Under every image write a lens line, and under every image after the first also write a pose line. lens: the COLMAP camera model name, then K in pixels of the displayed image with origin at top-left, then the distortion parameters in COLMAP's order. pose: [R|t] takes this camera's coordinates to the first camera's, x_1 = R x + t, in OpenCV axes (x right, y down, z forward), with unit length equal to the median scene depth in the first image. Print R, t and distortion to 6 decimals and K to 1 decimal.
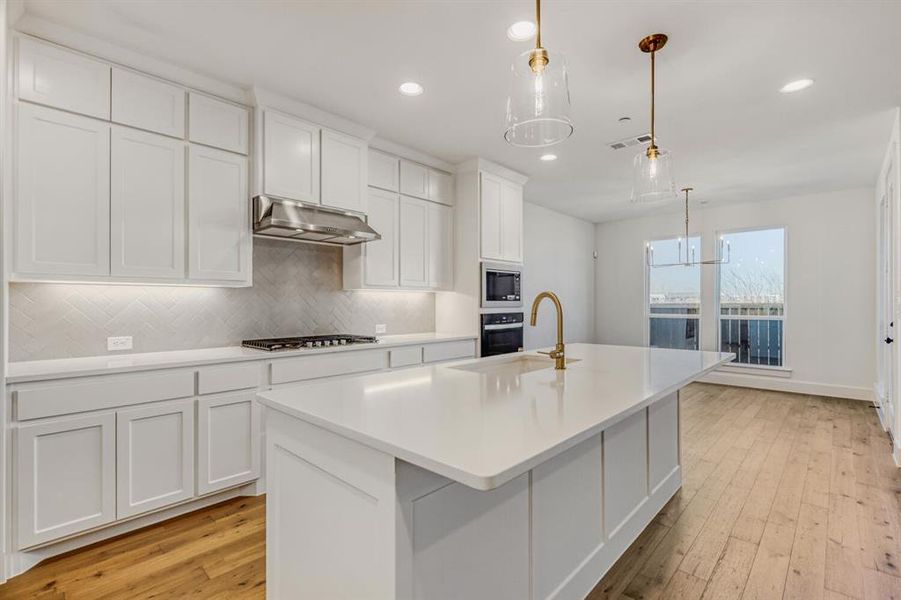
lens RADIAL K [[413.9, 0, 451.6], [0, 413.9, 301.3], [0, 0, 1]] dist [-0.001154, -0.000489]
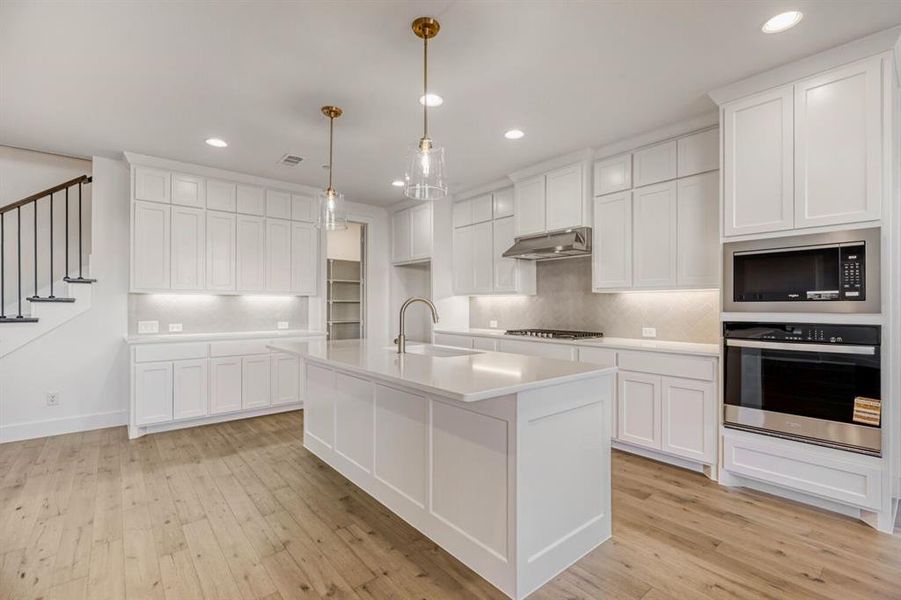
lens RADIAL K [[409.3, 0, 458.3], [0, 409.3, 302.8], [0, 0, 1]] dist [0.001565, -0.000175]
pose [[-0.111527, -0.002211, -0.993759, 0.869573], [0.005761, 0.999979, -0.002872, 0.000137], [0.993745, -0.006046, -0.111512, 0.730660]]
